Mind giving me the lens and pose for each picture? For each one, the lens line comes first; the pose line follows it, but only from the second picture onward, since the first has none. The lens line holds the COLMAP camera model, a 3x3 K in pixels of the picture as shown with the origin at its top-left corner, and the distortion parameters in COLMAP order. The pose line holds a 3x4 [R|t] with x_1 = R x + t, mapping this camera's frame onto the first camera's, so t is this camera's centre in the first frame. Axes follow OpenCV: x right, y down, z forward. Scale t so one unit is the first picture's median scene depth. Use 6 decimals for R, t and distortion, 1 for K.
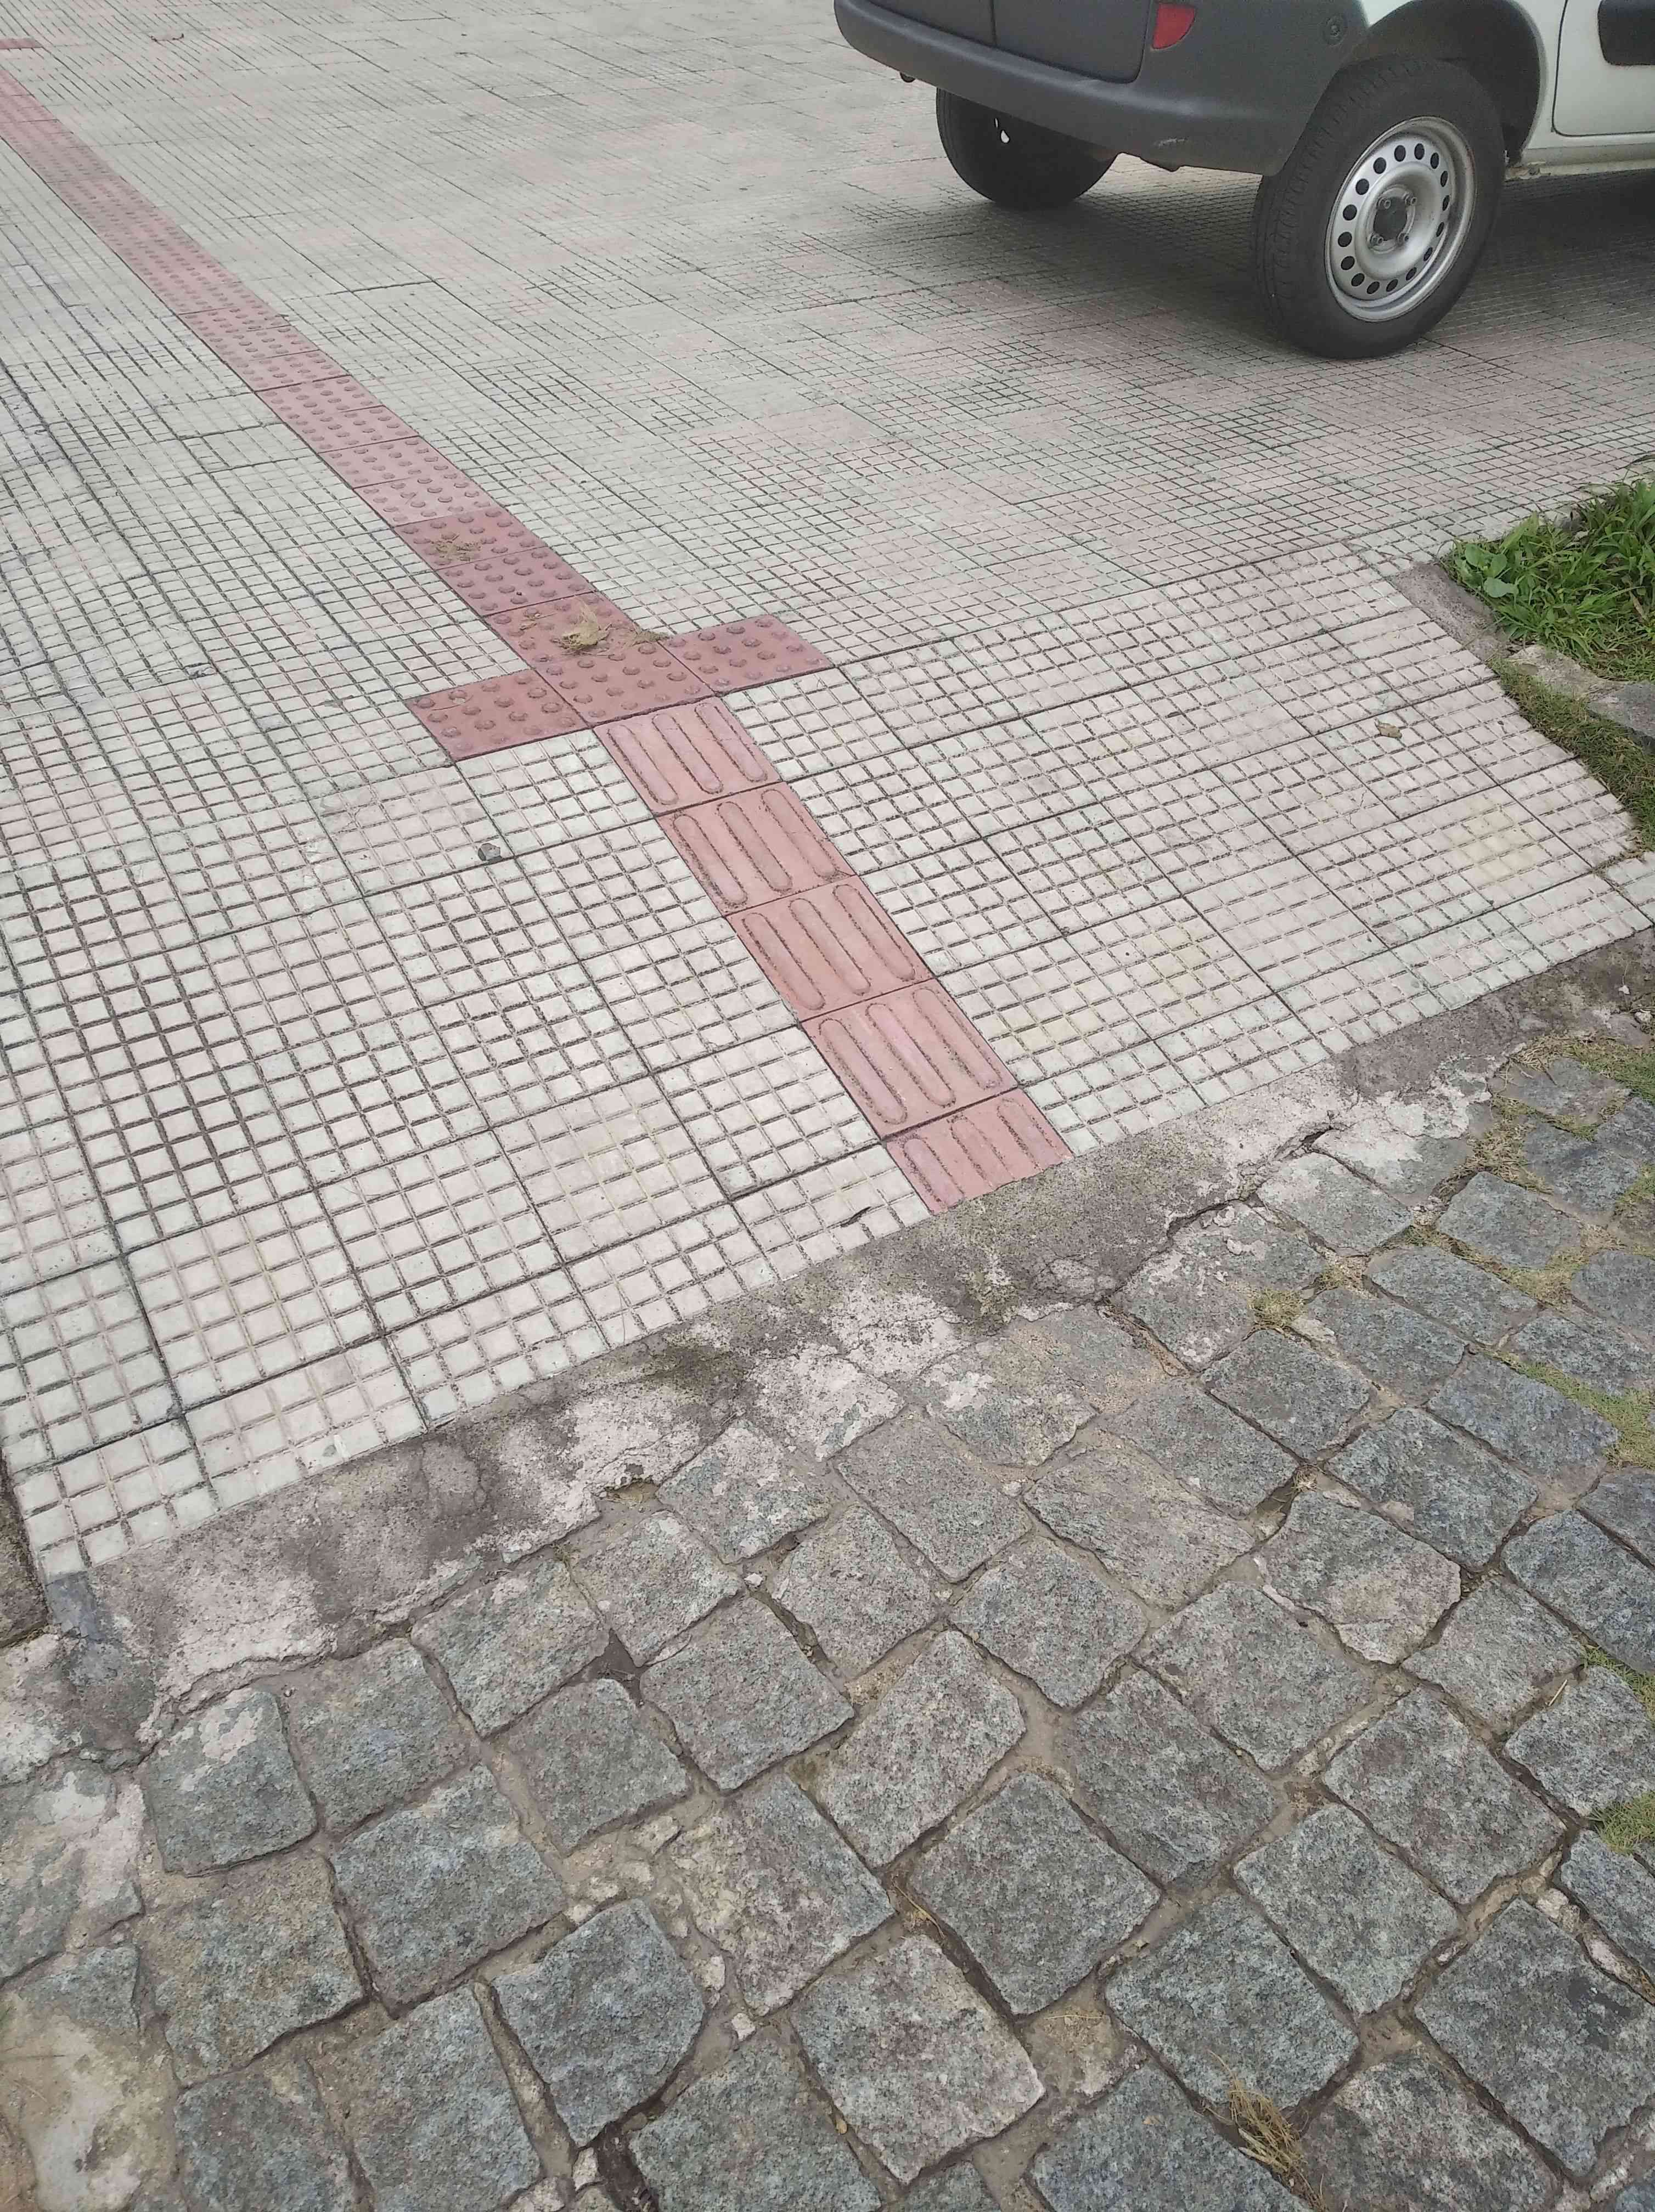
lens RADIAL K [[1669.6, 0, 837.7], [0, 1669.6, 1141.3], [0, 0, 1]] dist [0.075668, -0.154417]
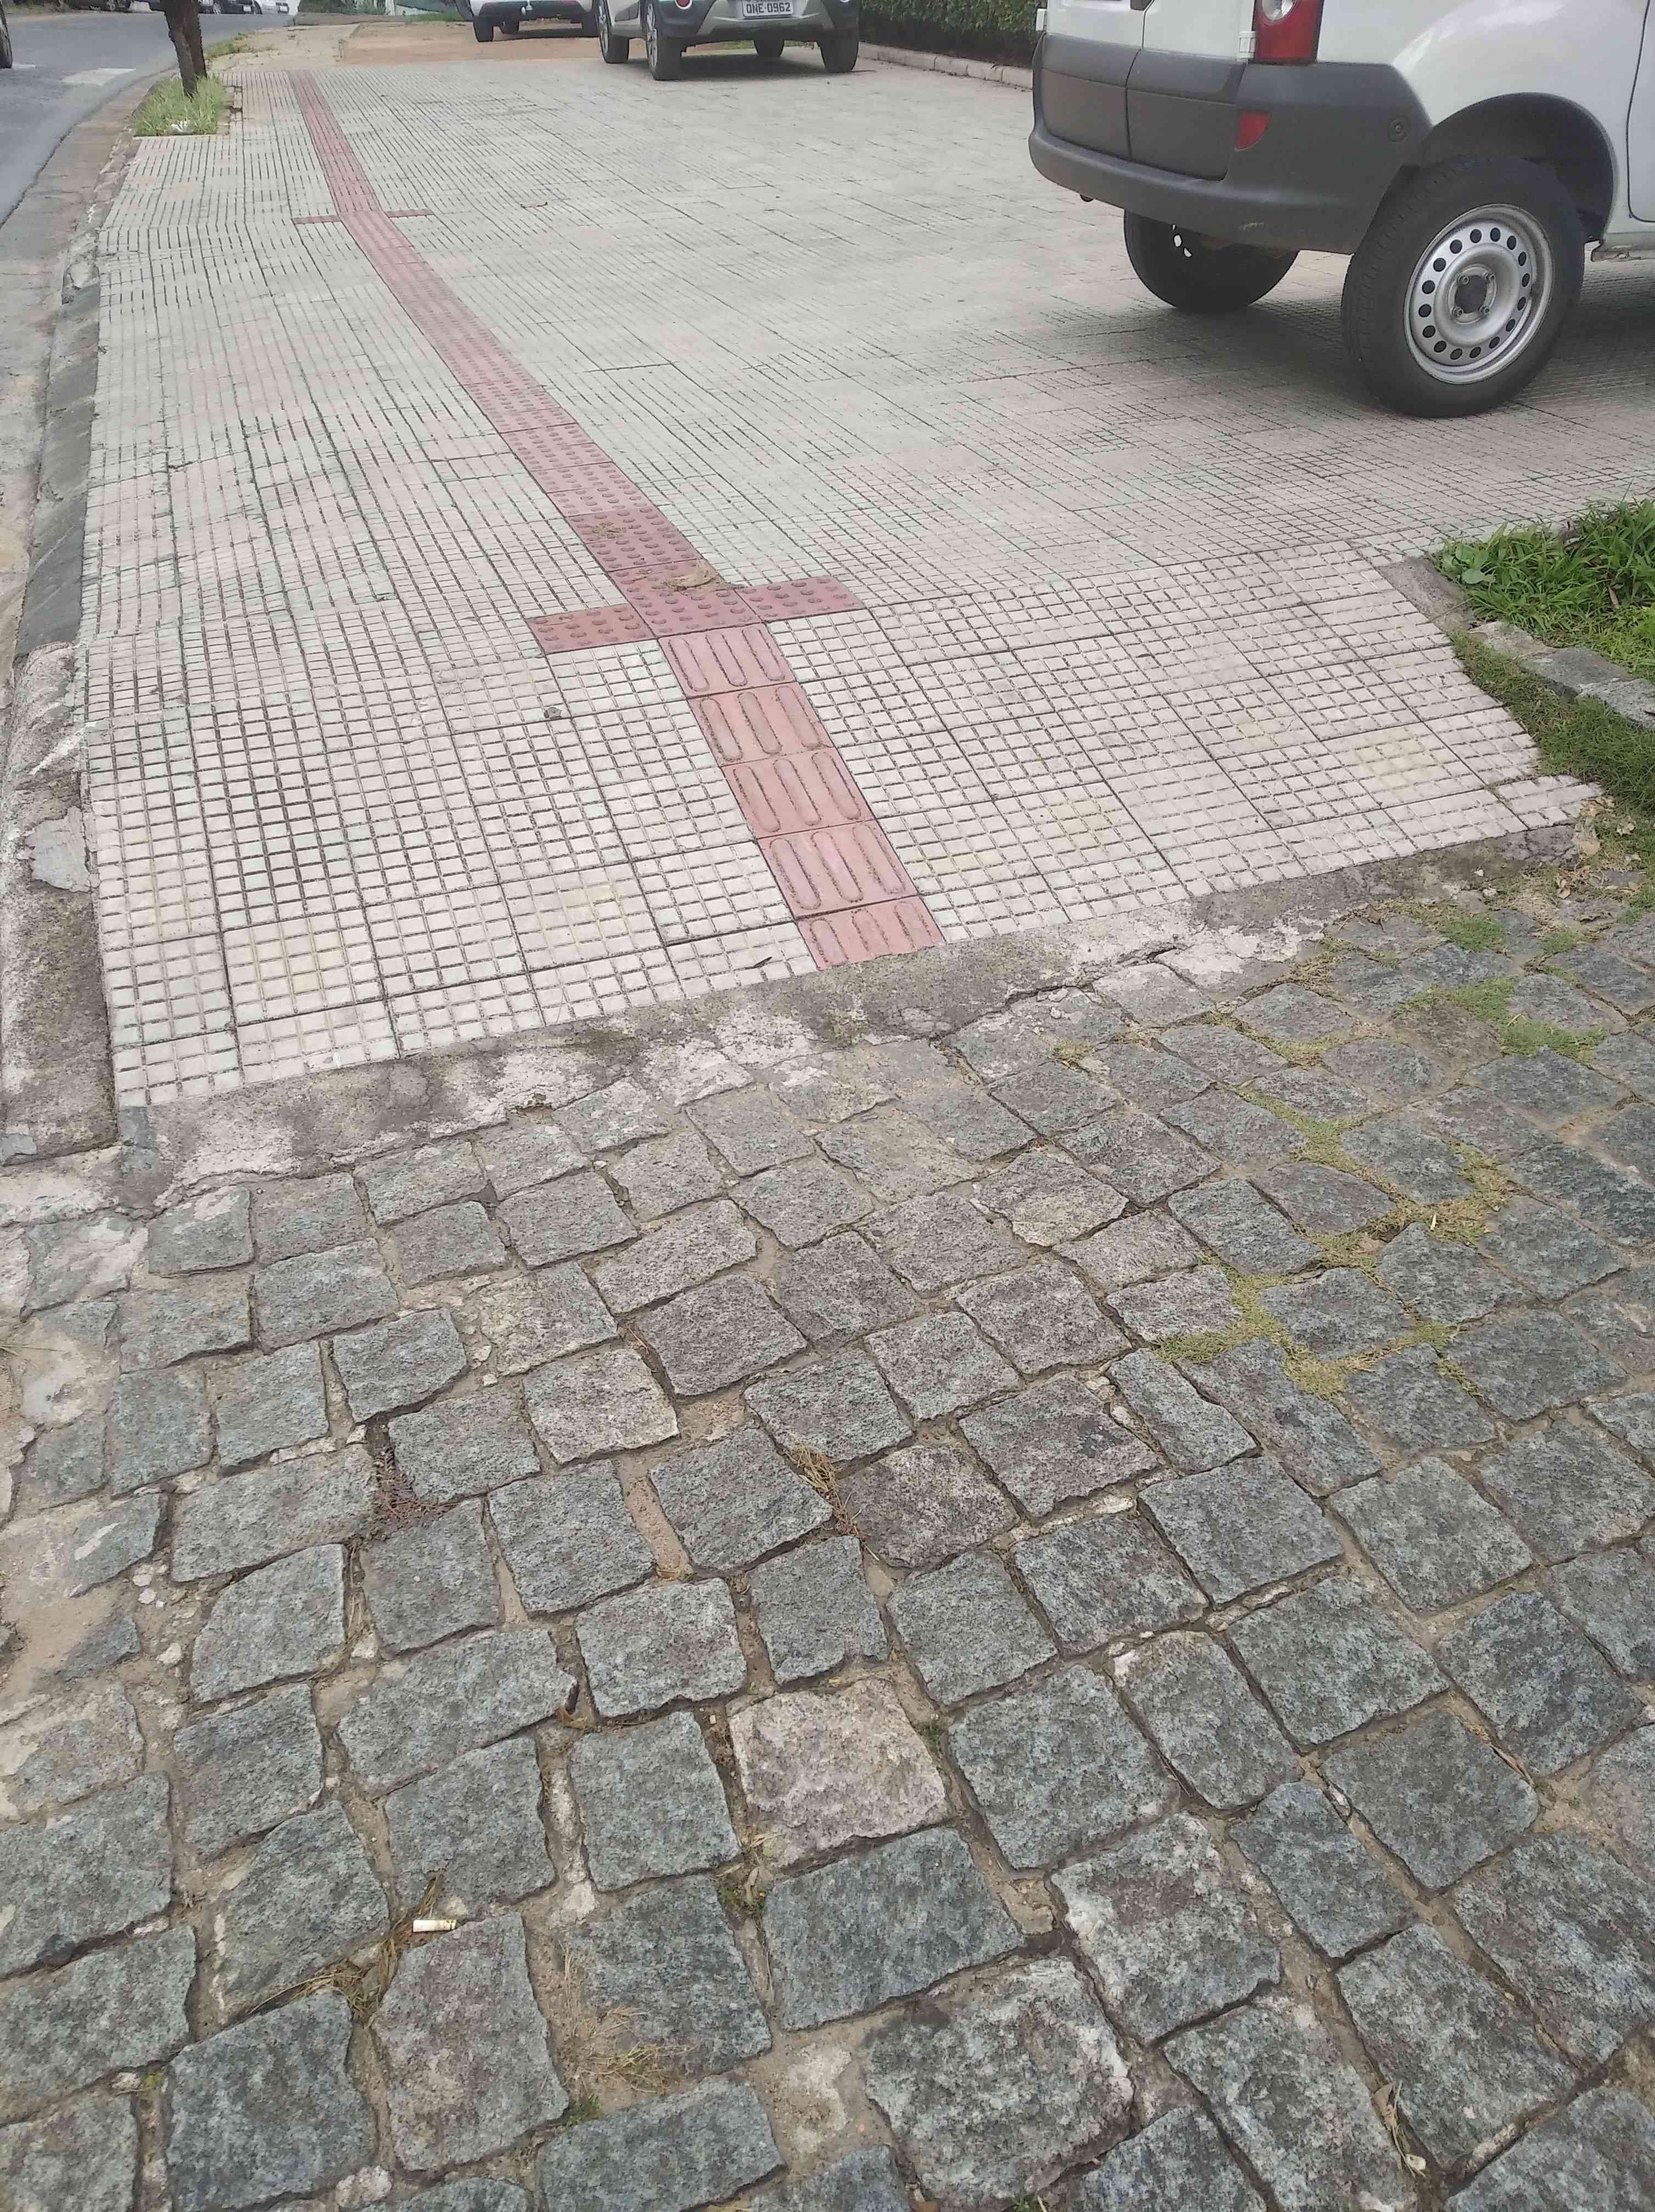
lens RADIAL K [[1672.1, 0, 842.8], [0, 1672.1, 1153.9], [0, 0, 1]] dist [0.084302, -0.174717]
pose [[0.978570, 0.082516, -0.188656, 0.288834], [-0.098497, 0.992157, -0.076954, 0.246943], [0.180827, 0.093887, 0.979023, -0.207825]]
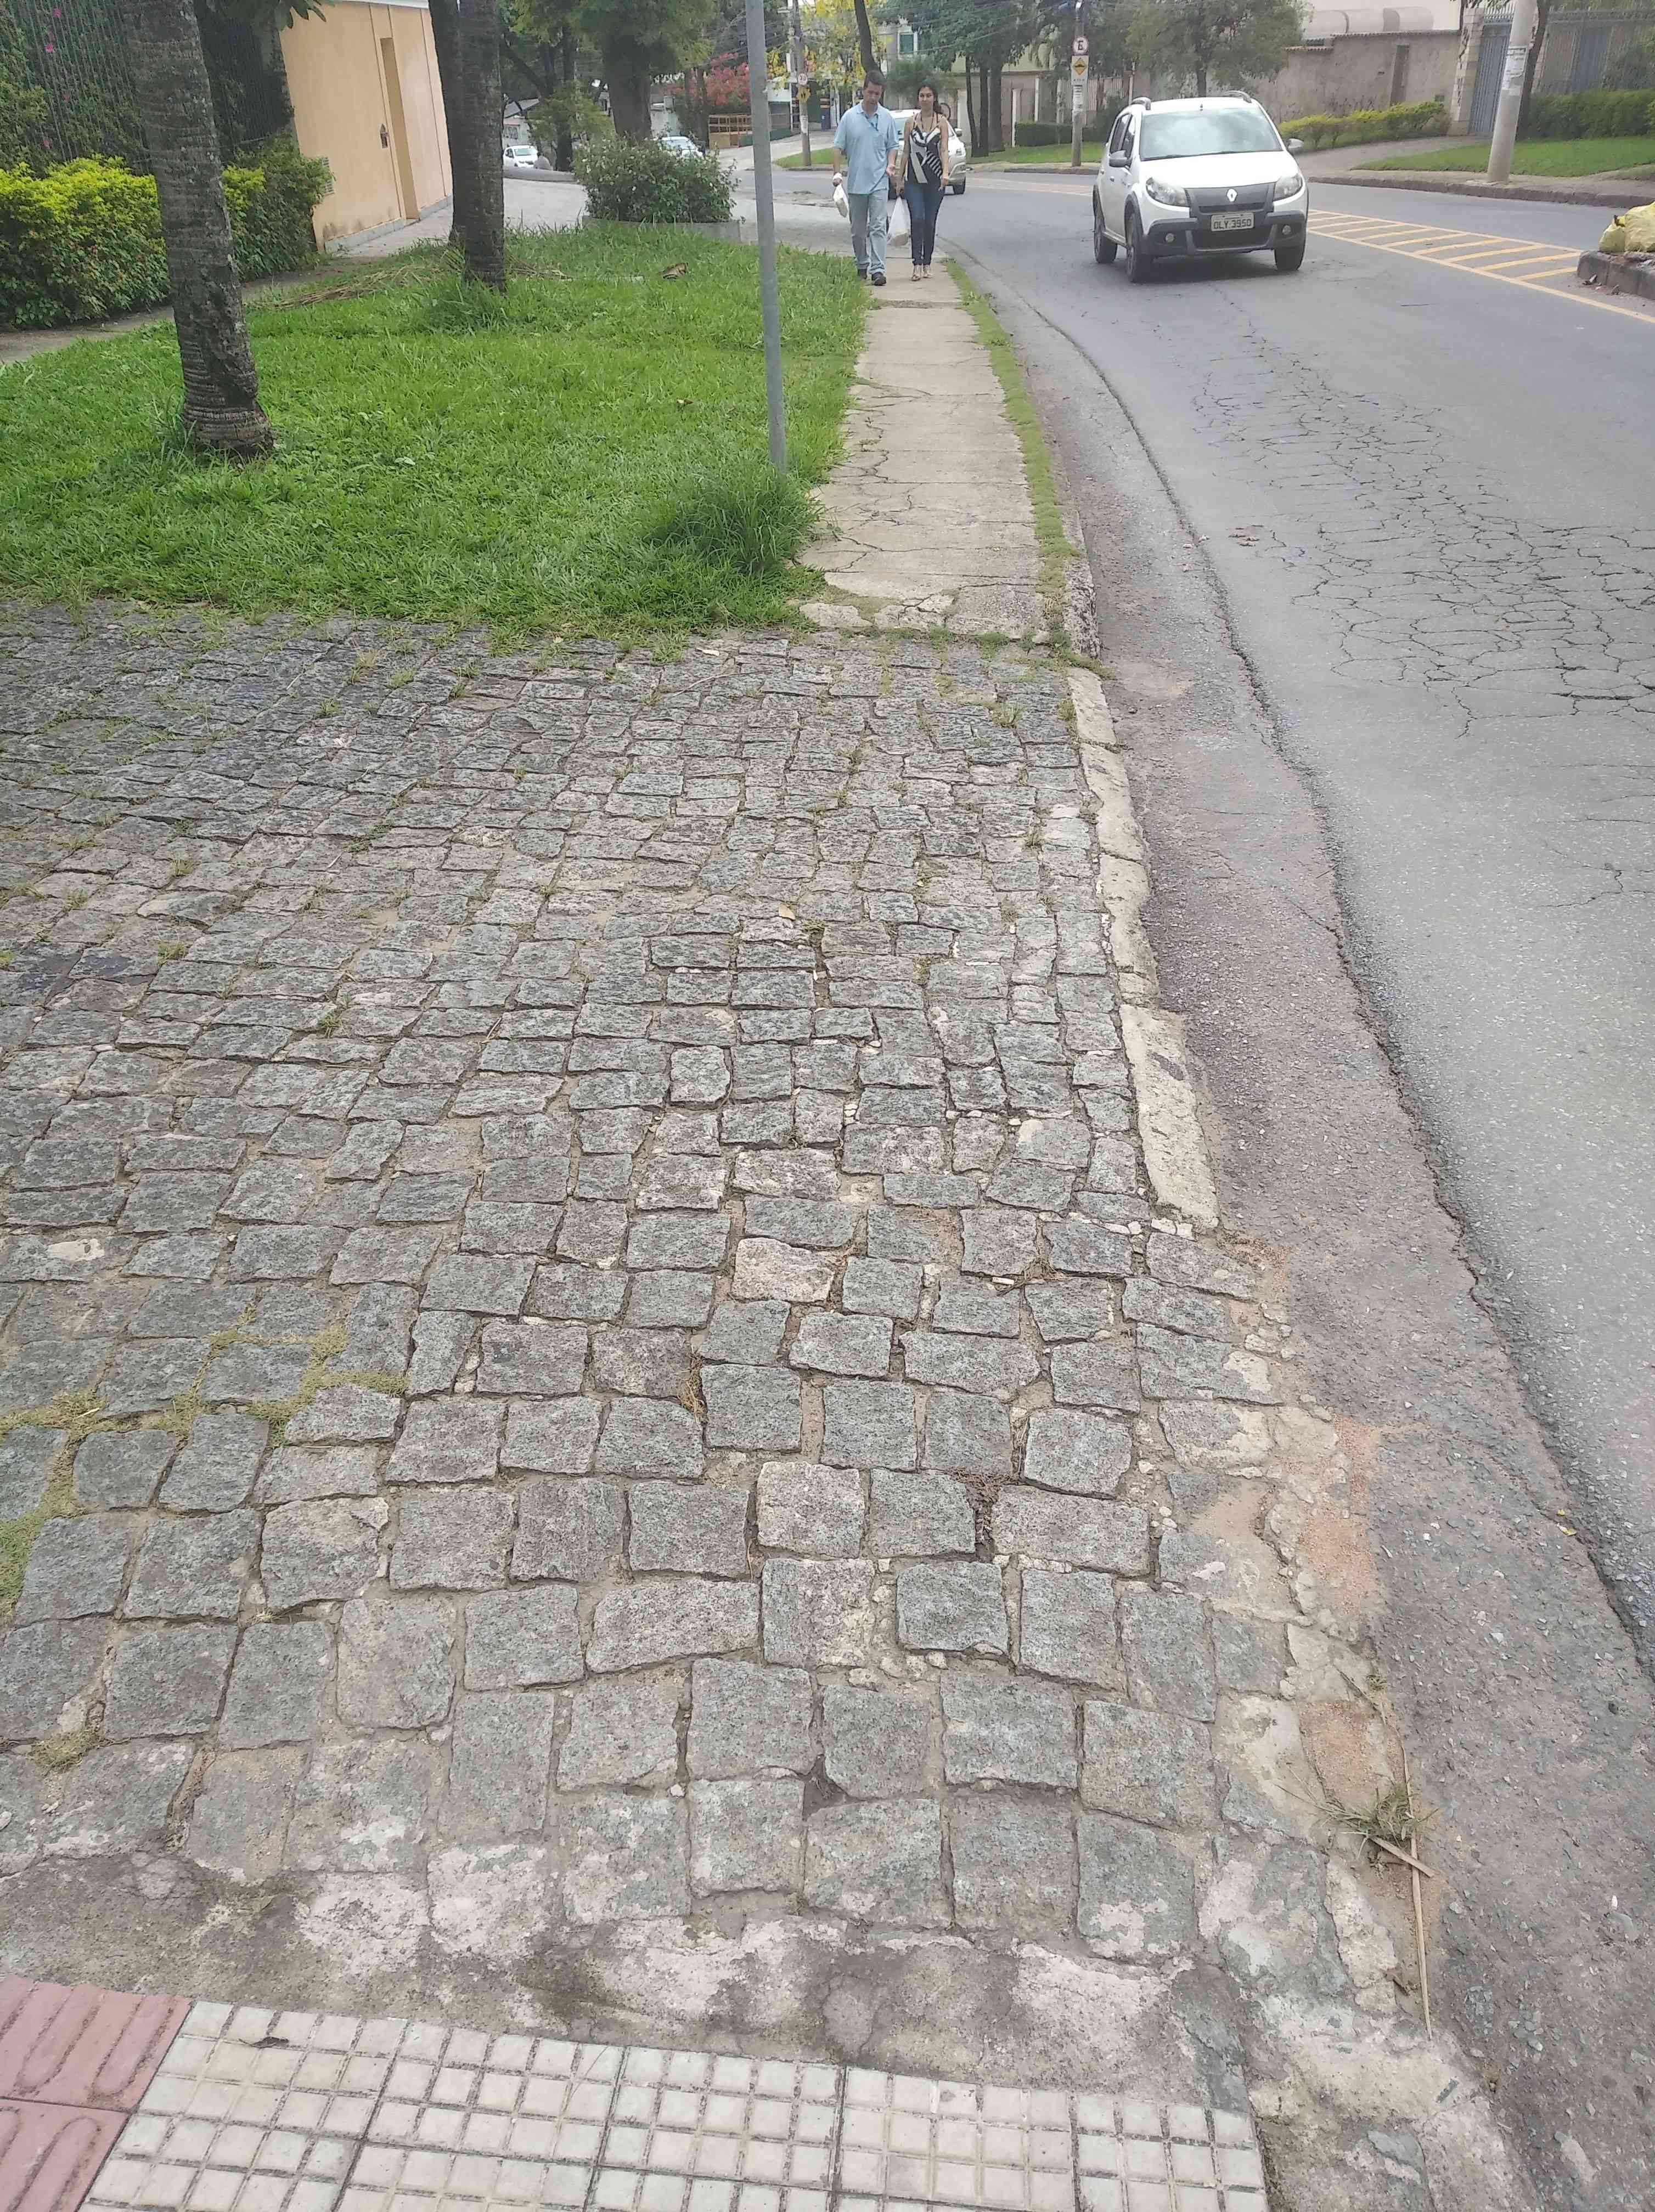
lens RADIAL K [[1669.6, 0, 837.7], [0, 1669.6, 1141.3], [0, 0, 1]] dist [0.075668, -0.154417]
pose [[-0.806584, -0.340384, 0.483281, -0.392998], [0.365718, 0.354959, 0.860380, -0.609049], [-0.464405, 0.870714, -0.161820, 0.550579]]
